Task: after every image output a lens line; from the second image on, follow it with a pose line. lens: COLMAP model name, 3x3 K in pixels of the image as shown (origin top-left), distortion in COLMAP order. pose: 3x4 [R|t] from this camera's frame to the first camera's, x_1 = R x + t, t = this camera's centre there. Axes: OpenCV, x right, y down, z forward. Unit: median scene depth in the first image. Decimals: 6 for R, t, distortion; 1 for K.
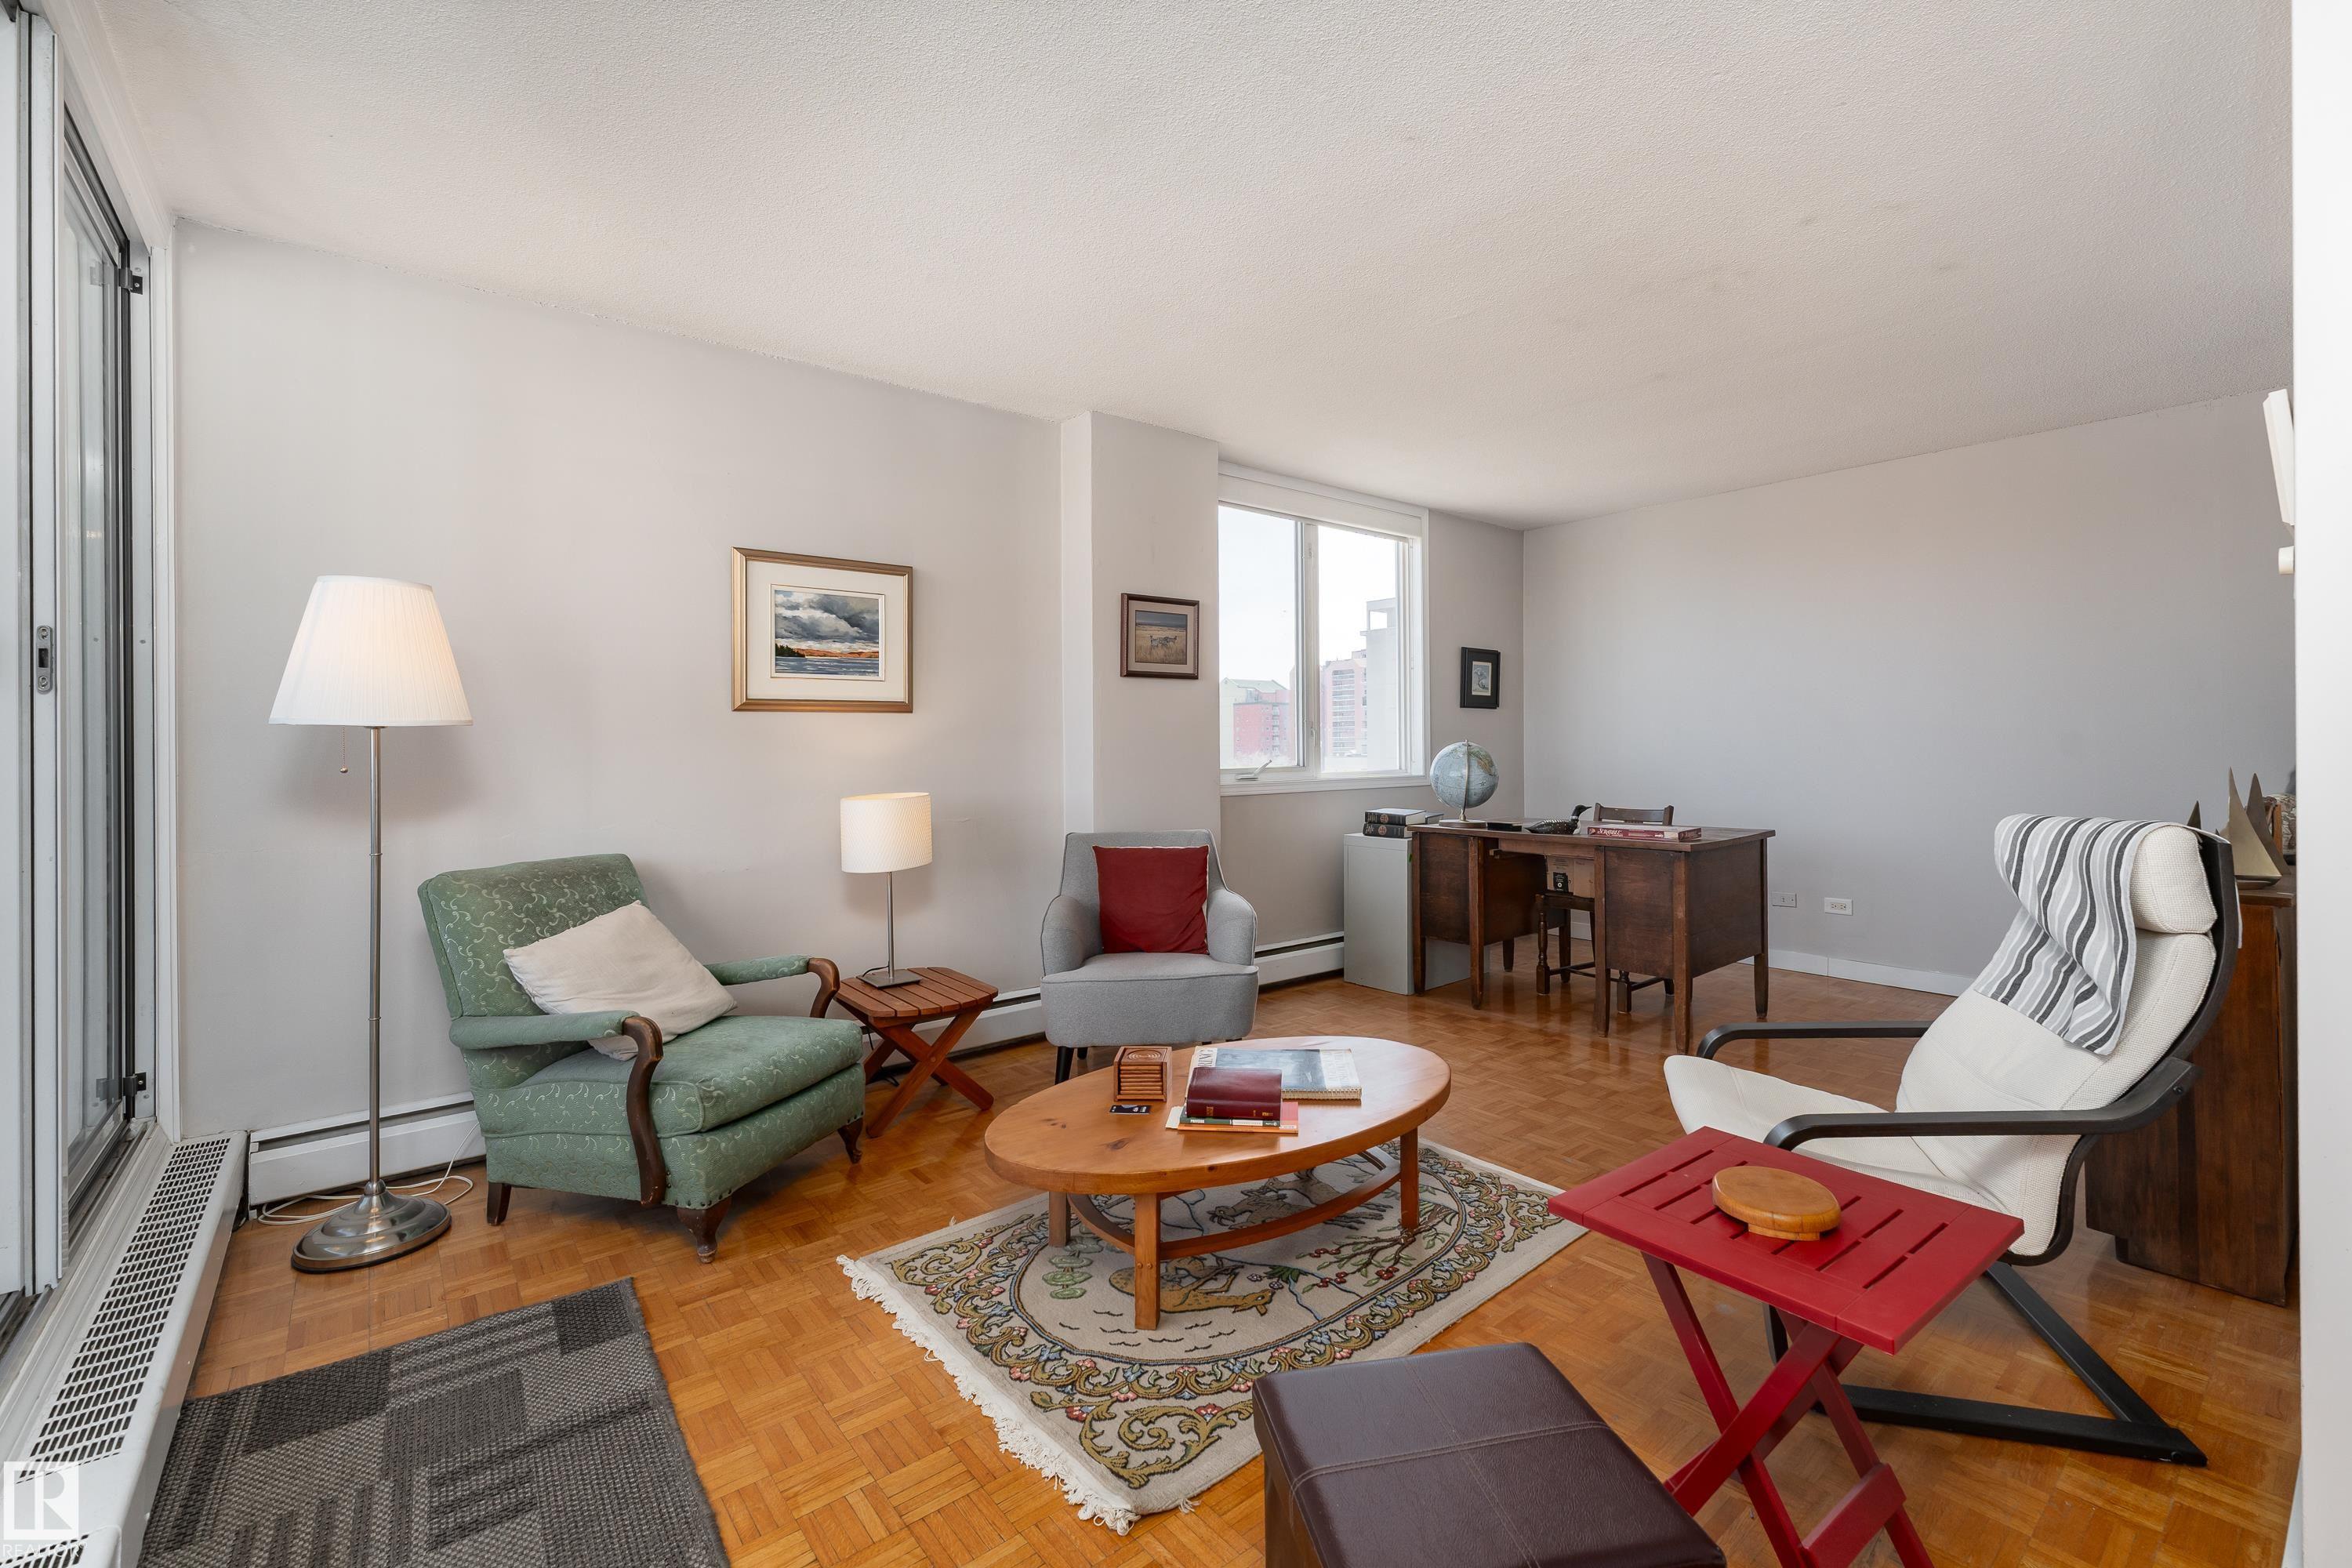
lens RADIAL K [[971.8, 0, 1197.9], [0, 971.8, 768.8], [0, 0, 1]] dist [-0.000729, -0.000064]
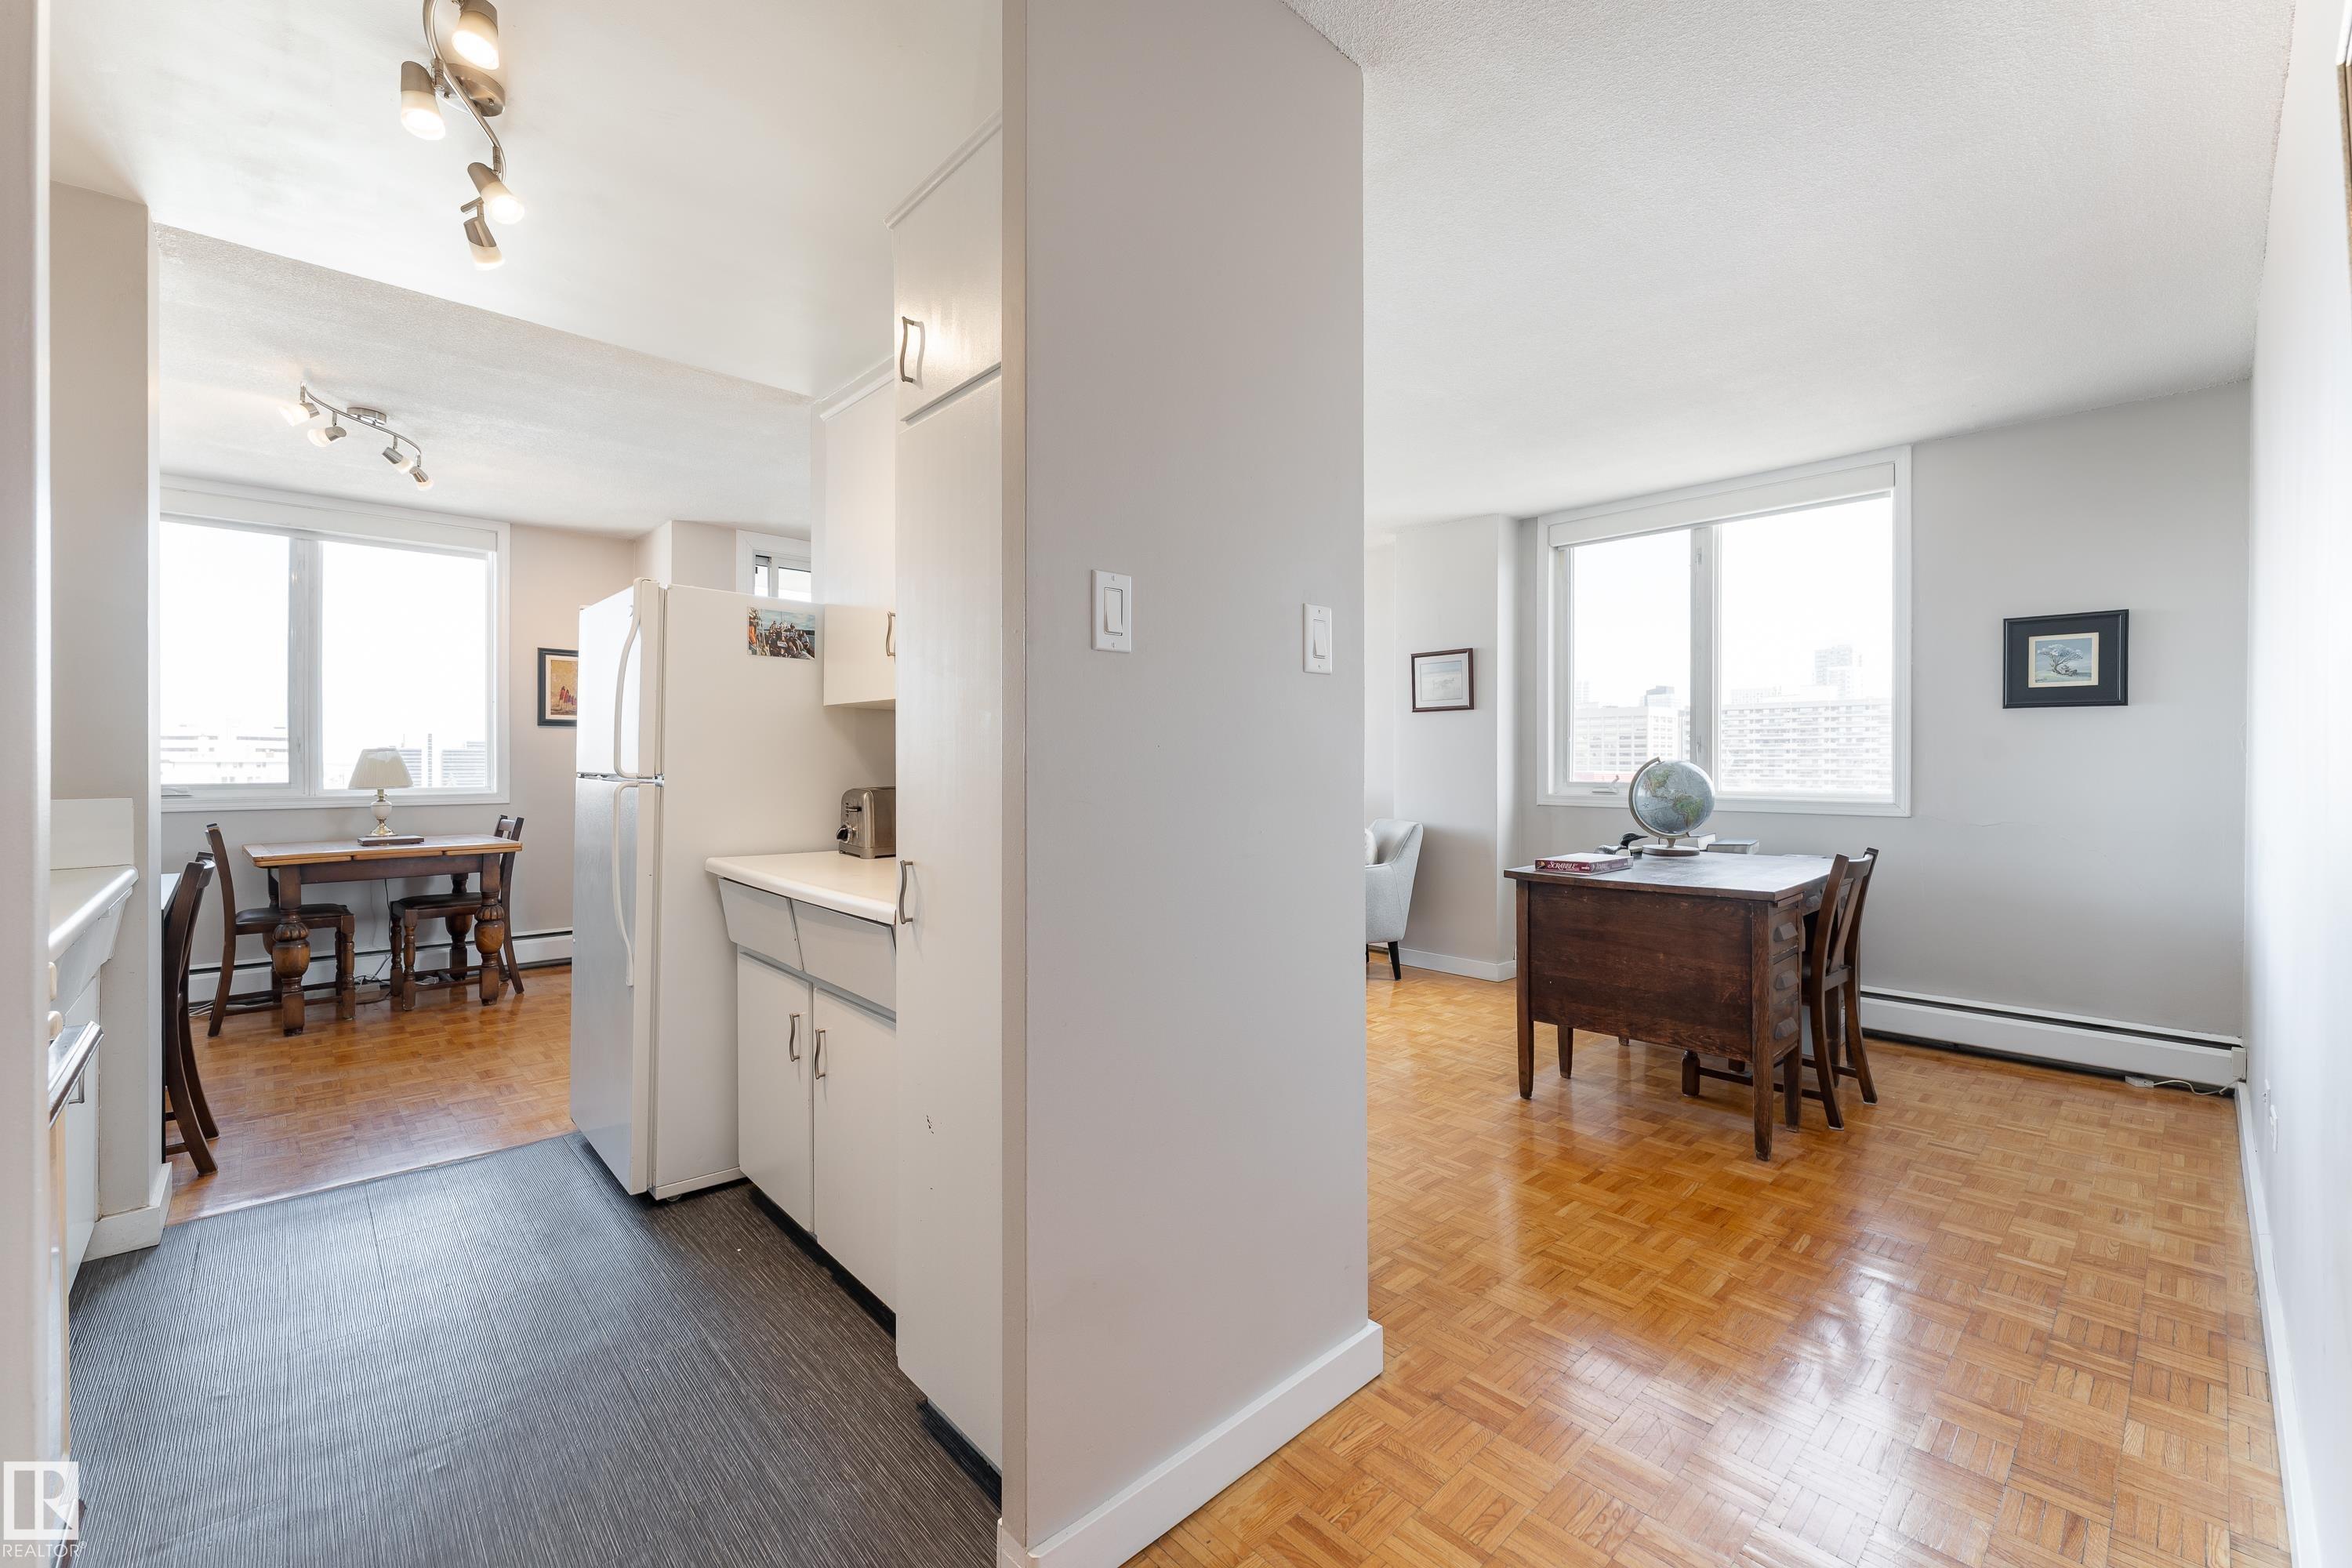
lens RADIAL K [[971.8, 0, 1197.9], [0, 971.8, 768.8], [0, 0, 1]] dist [-0.000729, -0.000064]
pose [[0.062007, 0.010812, -0.998017, 1.020247], [-0.031651, 0.999460, 0.008861, -0.011074], [0.997574, 0.031039, 0.062316, 0.455679]]
